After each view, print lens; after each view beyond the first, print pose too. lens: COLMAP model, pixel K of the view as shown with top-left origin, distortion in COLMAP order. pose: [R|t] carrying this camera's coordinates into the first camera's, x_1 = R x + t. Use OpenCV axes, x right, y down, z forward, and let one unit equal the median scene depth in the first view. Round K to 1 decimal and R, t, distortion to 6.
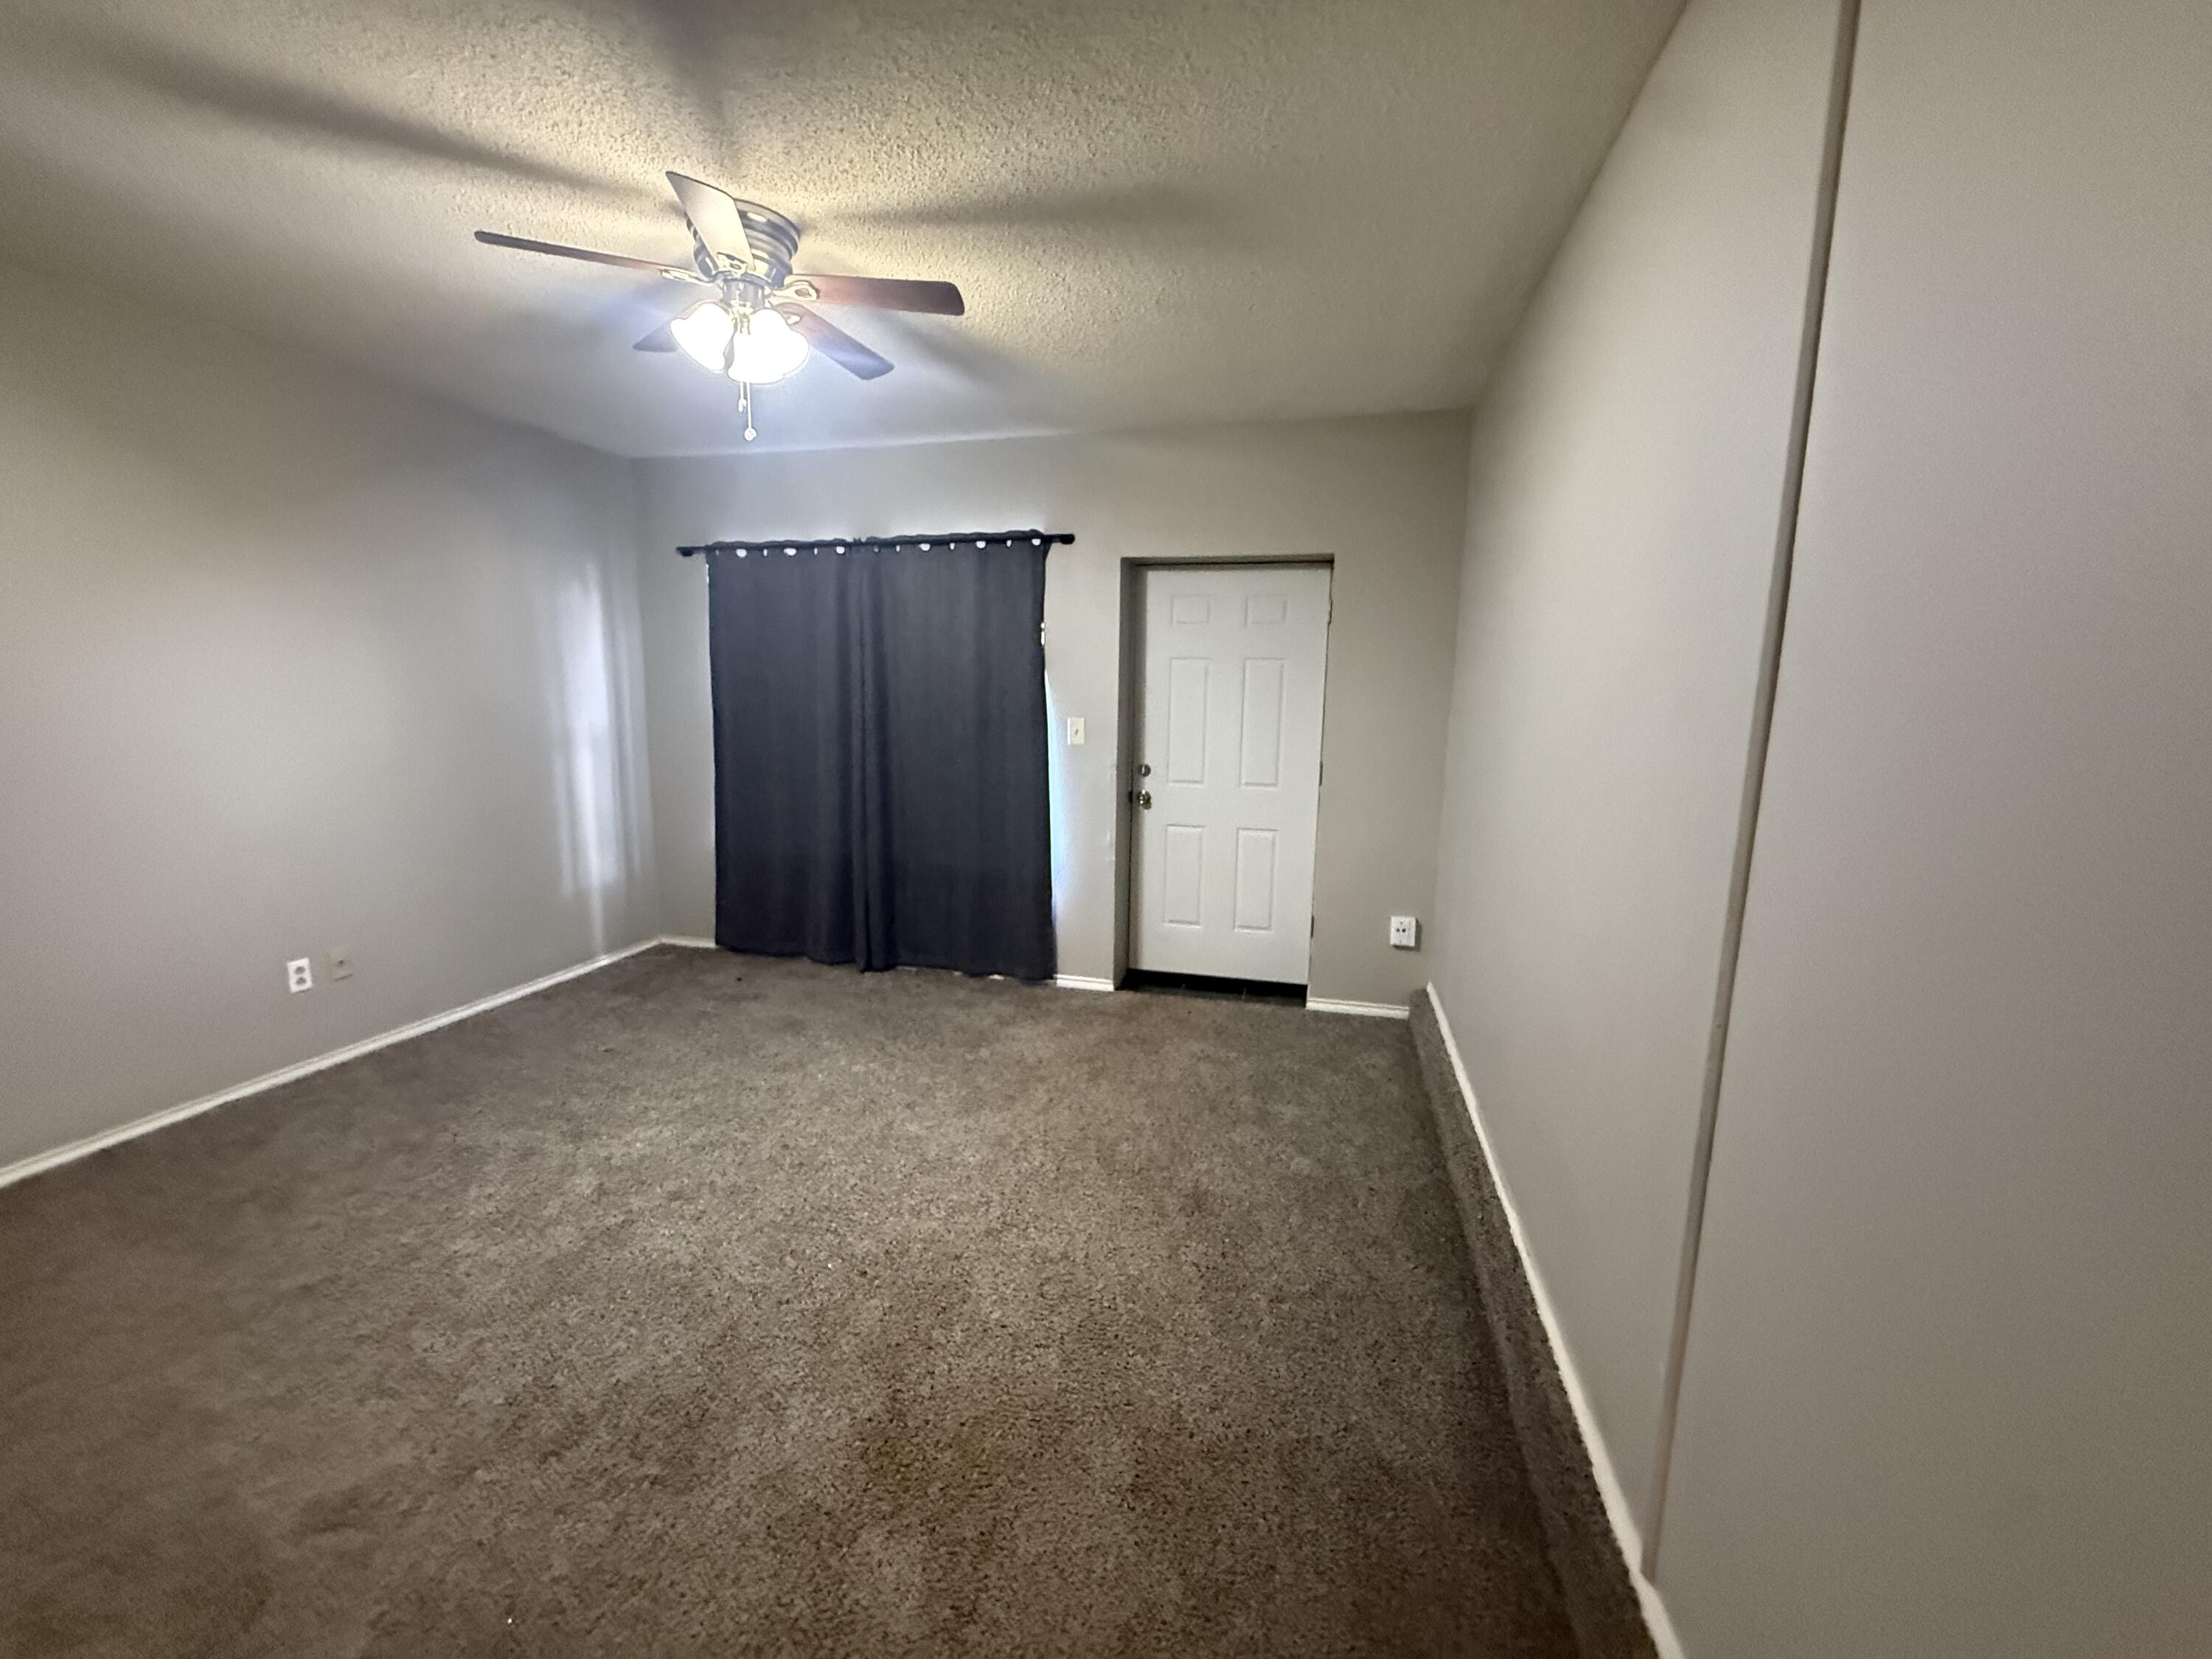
lens RADIAL K [[890.8, 0, 1106.4], [0, 890.8, 831.0], [0, 0, 1]] dist [0.000130, -0.000975]
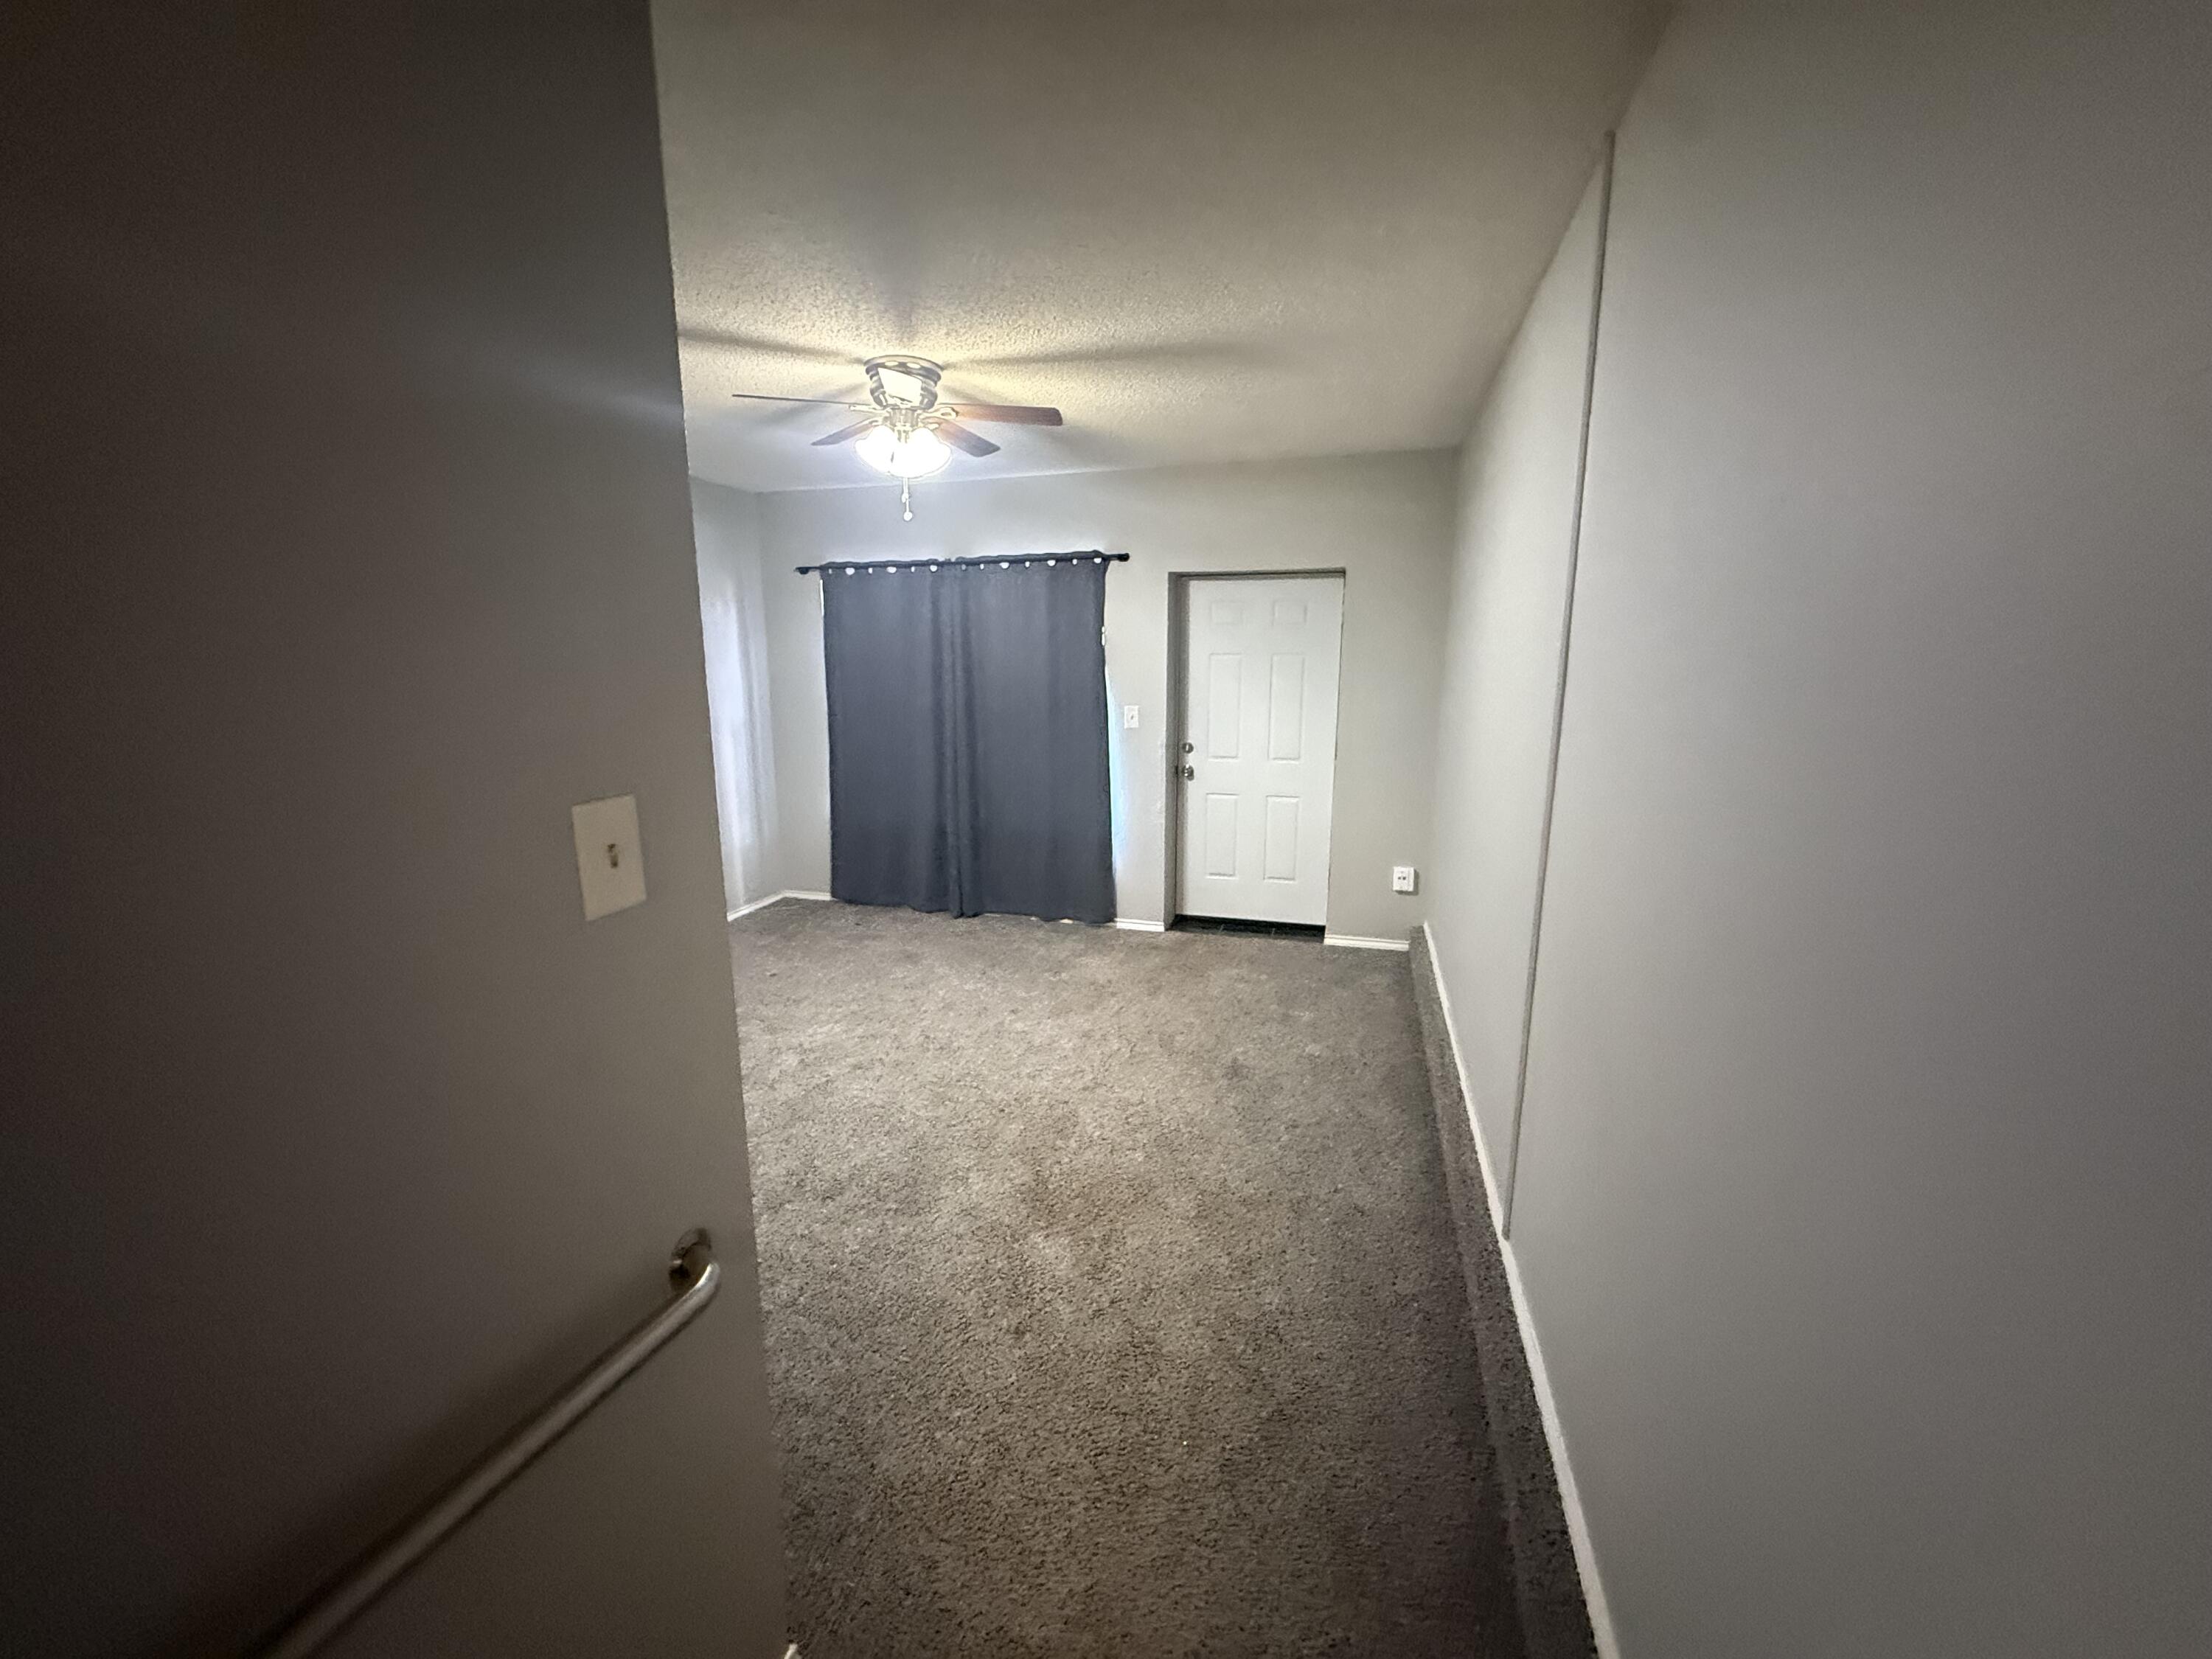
lens RADIAL K [[890.8, 0, 1104.1], [0, 890.8, 834.4], [0, 0, 1]] dist [0.000130, -0.000975]
pose [[0.999148, -0.009957, -0.040052, -0.033315], [0.011562, 0.999132, 0.040022, -0.002119], [0.039619, -0.040451, 0.998396, -0.289082]]
